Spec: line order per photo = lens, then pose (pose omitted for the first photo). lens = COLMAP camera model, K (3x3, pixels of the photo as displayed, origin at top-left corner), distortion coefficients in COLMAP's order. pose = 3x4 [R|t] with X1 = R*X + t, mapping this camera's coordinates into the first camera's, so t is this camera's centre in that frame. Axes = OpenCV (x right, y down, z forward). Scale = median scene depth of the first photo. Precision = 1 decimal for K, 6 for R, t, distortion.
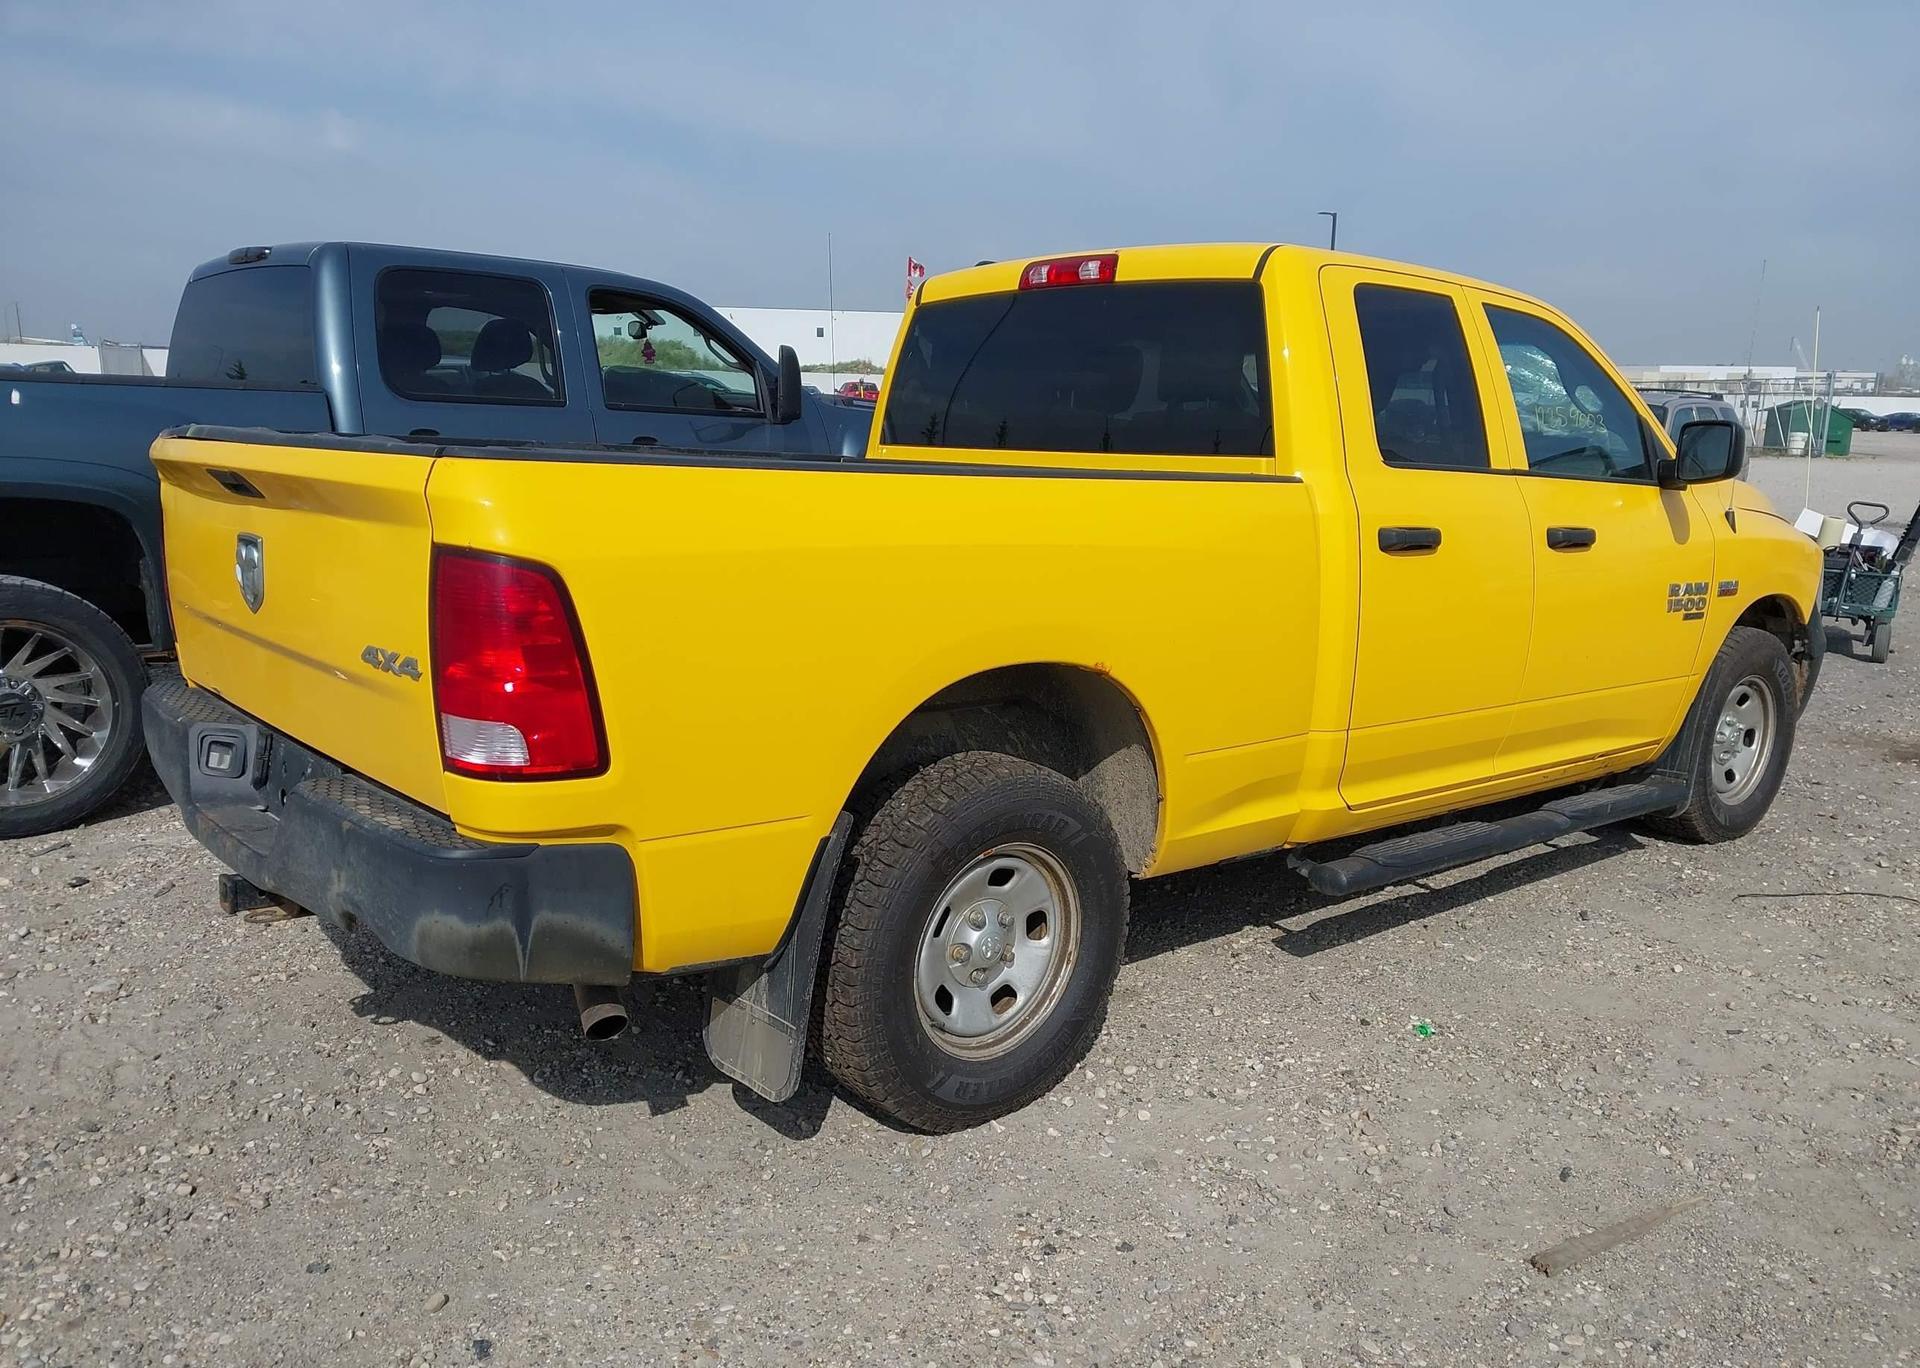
lens RADIAL K [[1538.7, 0, 976.3], [0, 1538.7, 692.8], [0, 0, 1]] dist [0.029039, -0.028507]
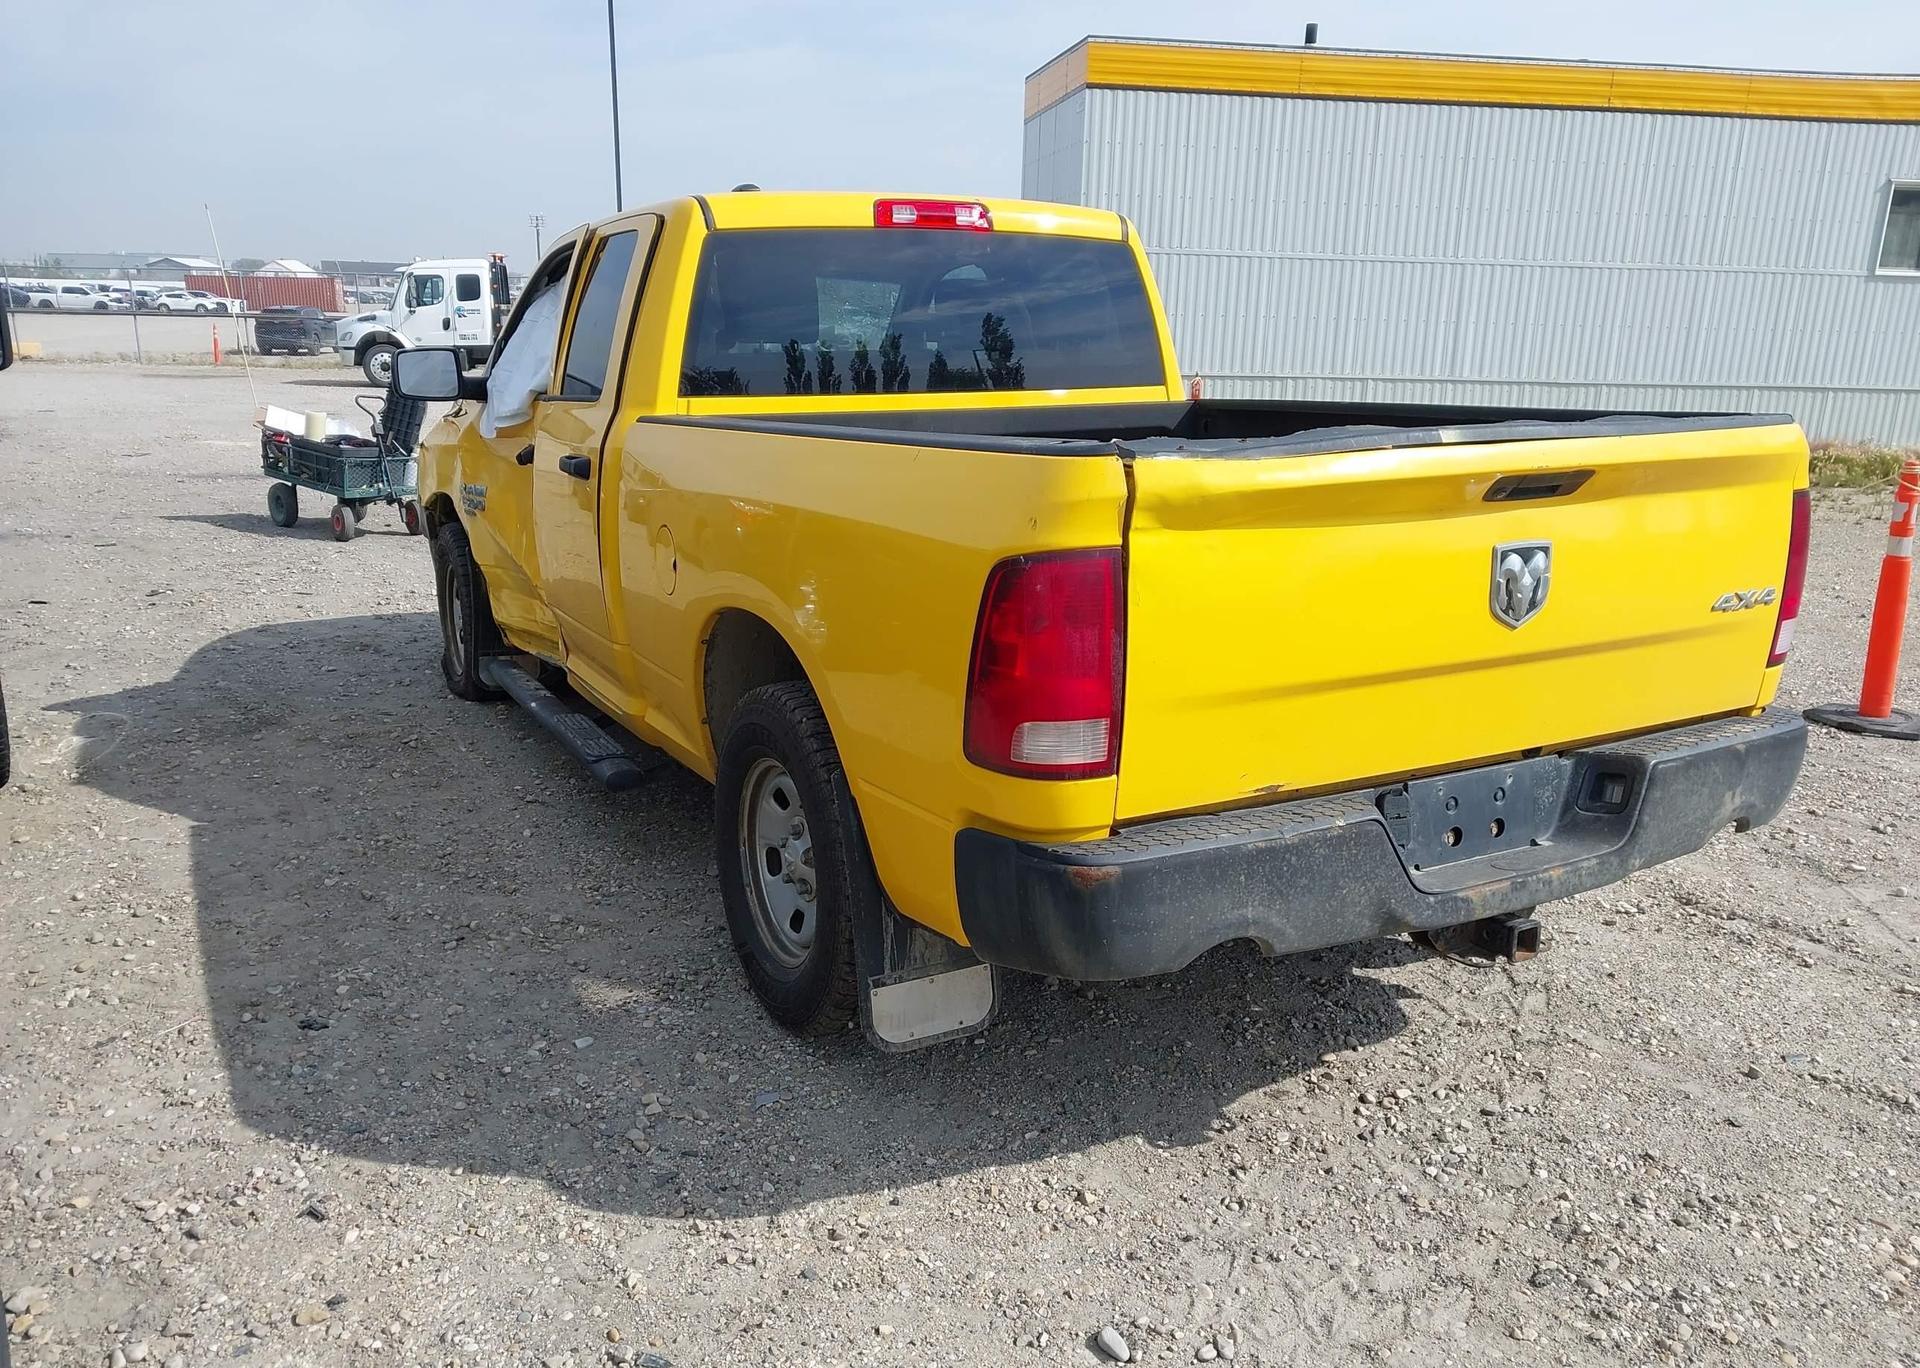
lens RADIAL K [[1538.7, 0, 960.7], [0, 1538.7, 690.5], [0, 0, 1]] dist [0.029039, -0.028507]
pose [[0.190593, -0.248443, 0.949711, -1.097572], [0.169885, 0.961195, 0.217354, -0.211077], [-0.966858, 0.119916, 0.225404, 0.881651]]
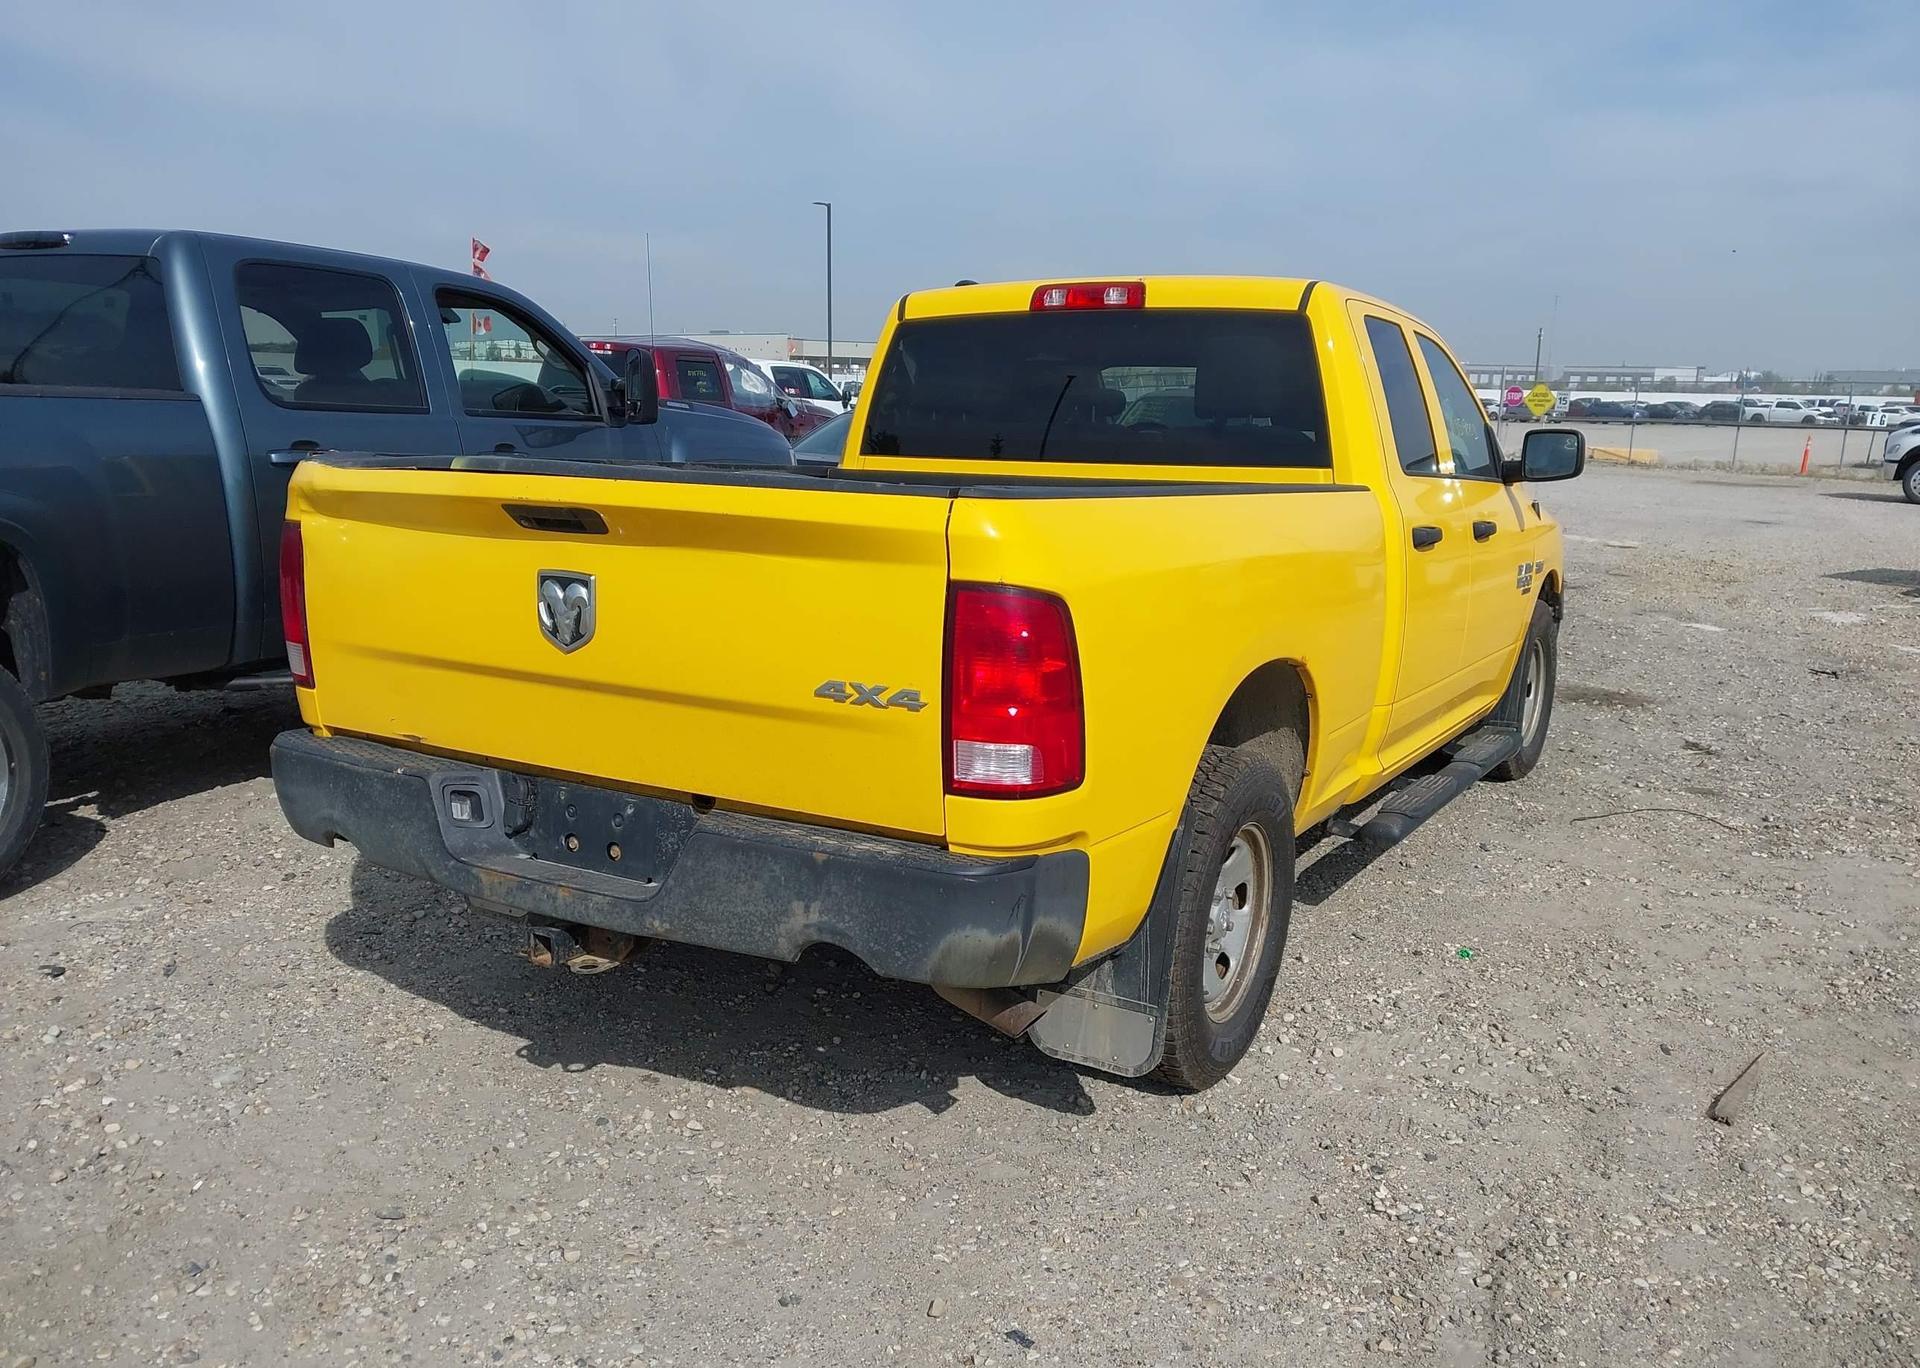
lens RADIAL K [[1538.7, 0, 974.9], [0, 1538.7, 690.9], [0, 0, 1]] dist [0.029039, -0.028507]
pose [[0.943318, -0.060759, 0.326282, -0.428948], [0.057640, 0.998152, 0.019228, -0.025240], [-0.326847, 0.000668, 0.945077, 0.007861]]
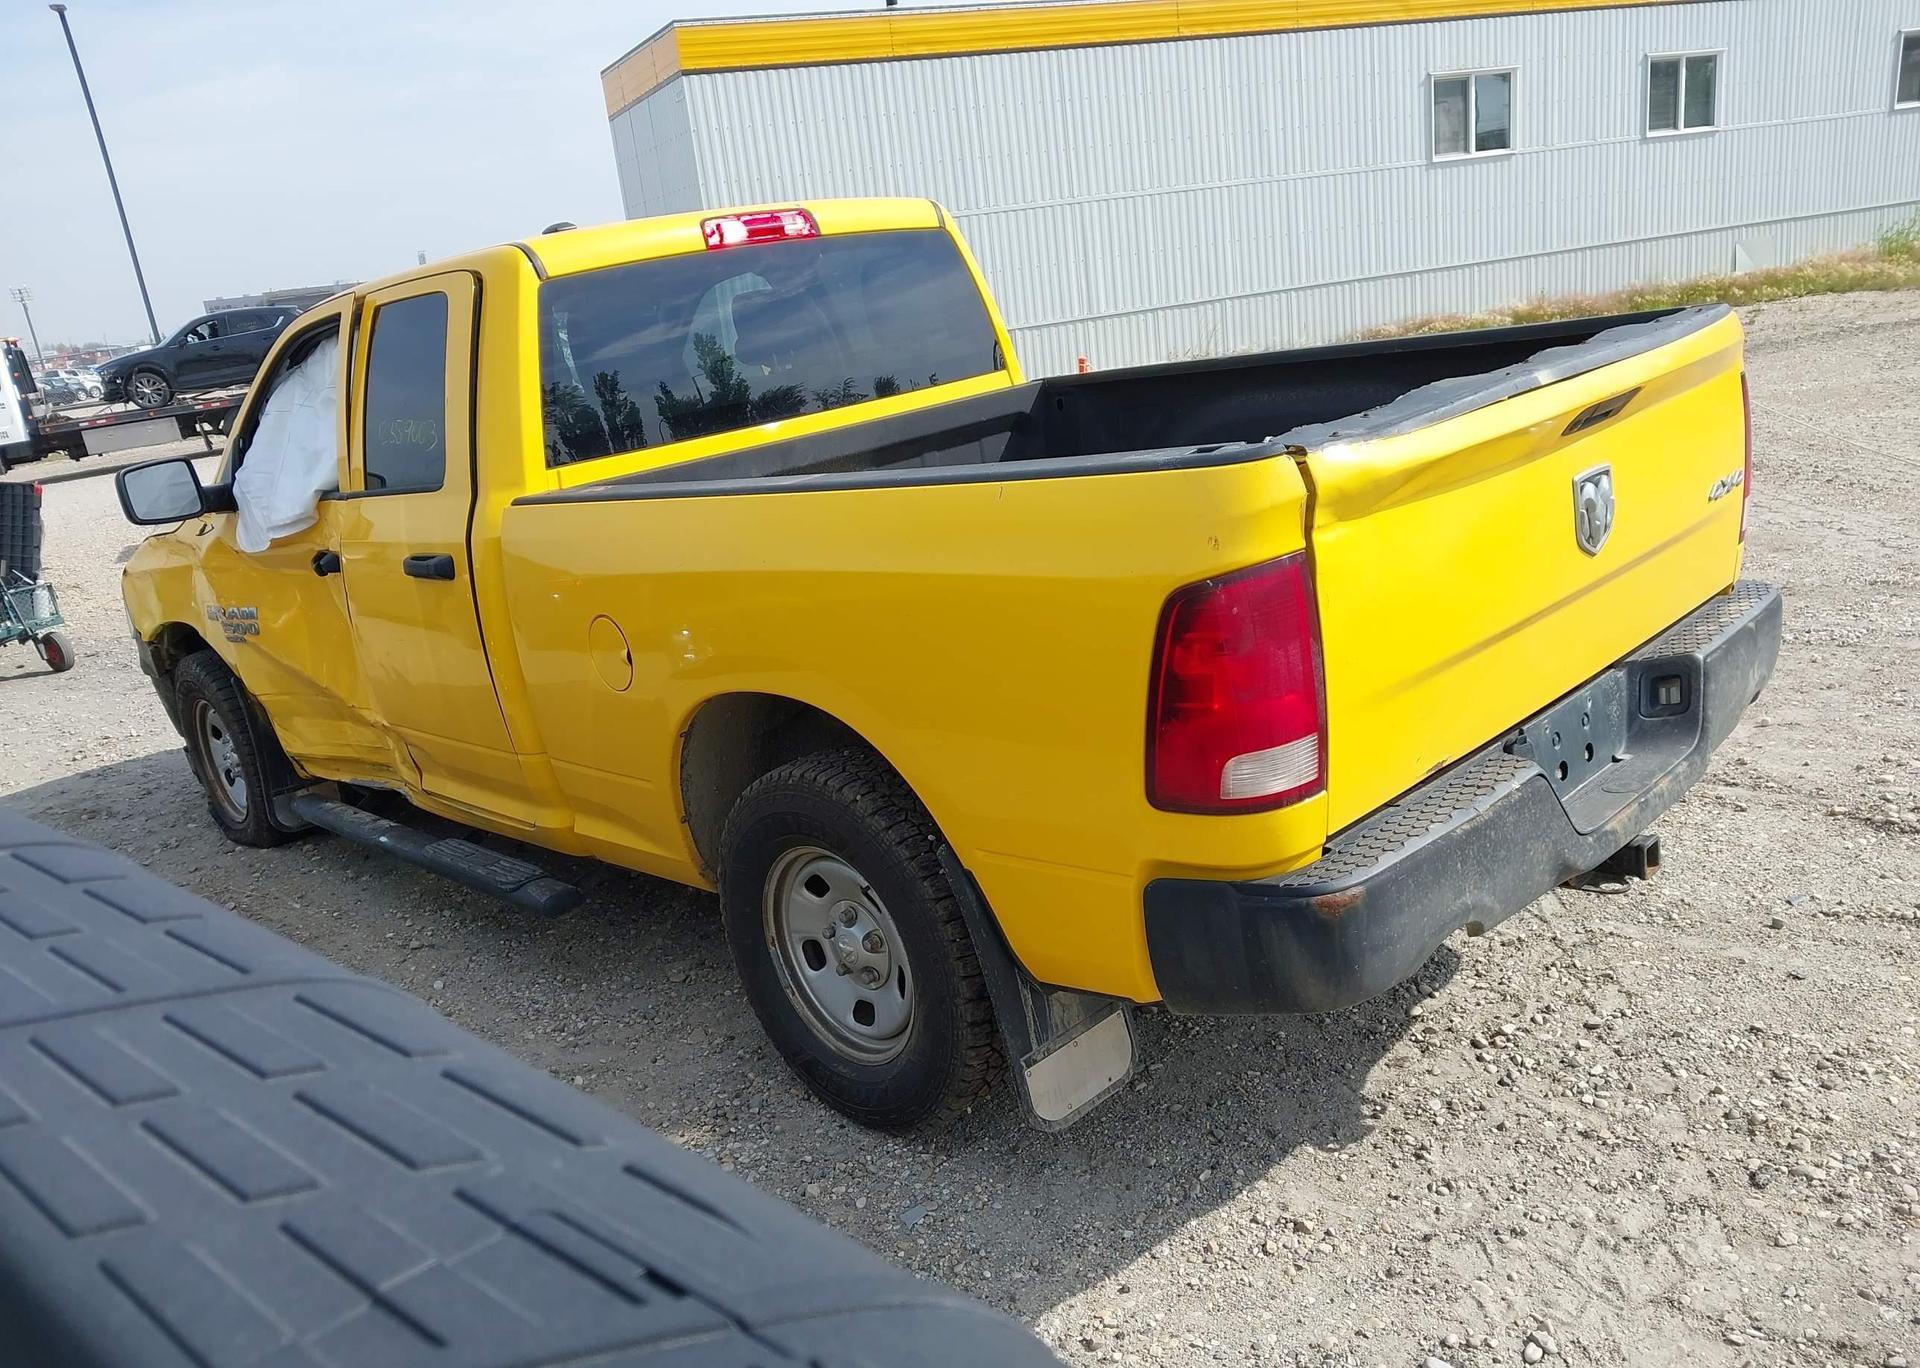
lens RADIAL K [[1538.7, 0, 952.4], [0, 1538.7, 695.5], [0, 0, 1]] dist [0.029039, -0.028507]
pose [[-0.085255, -0.275247, 0.957586, -1.040157], [0.308197, 0.906665, 0.288050, -0.277810], [-0.947495, 0.319682, 0.007532, 1.086437]]
